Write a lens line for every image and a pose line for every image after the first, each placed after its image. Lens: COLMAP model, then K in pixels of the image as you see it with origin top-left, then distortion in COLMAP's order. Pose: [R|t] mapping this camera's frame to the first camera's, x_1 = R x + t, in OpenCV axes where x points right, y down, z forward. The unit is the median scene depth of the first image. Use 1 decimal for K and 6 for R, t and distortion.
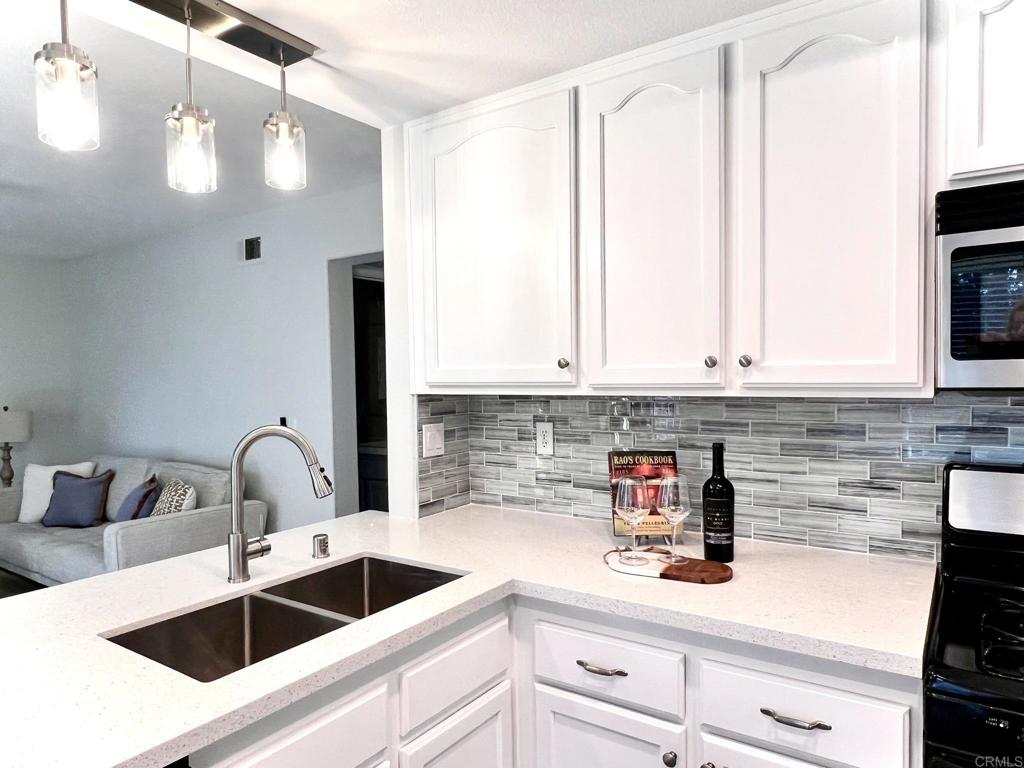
lens RADIAL K [[658.8, 0, 513.6], [0, 658.8, 396.7], [0, 0, 1]] dist [0.000845, 0.002027]
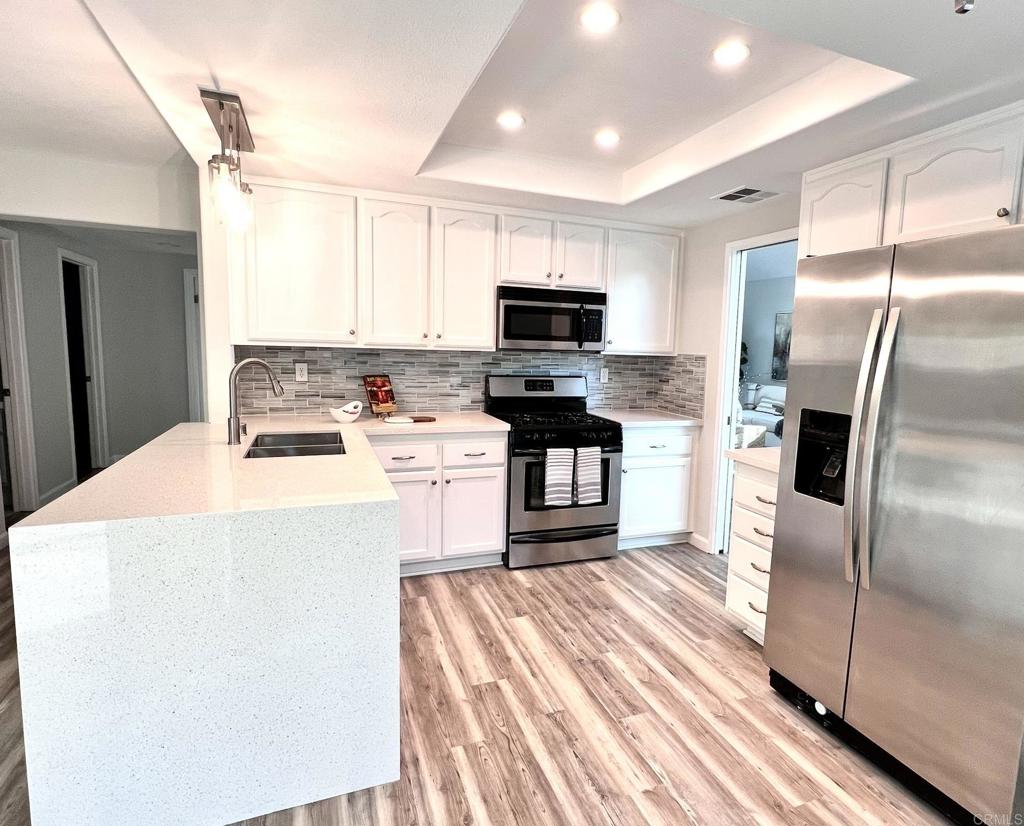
lens RADIAL K [[570.0, 0, 553.1], [0, 570.0, 416.1], [0, 0, 1]] dist [-0.000954, 0.001228]
pose [[0.545099, -0.071258, 0.835338, -0.888585], [-0.011494, 0.995653, 0.092433, 0.031628], [-0.838293, -0.059987, 0.541910, -0.418594]]
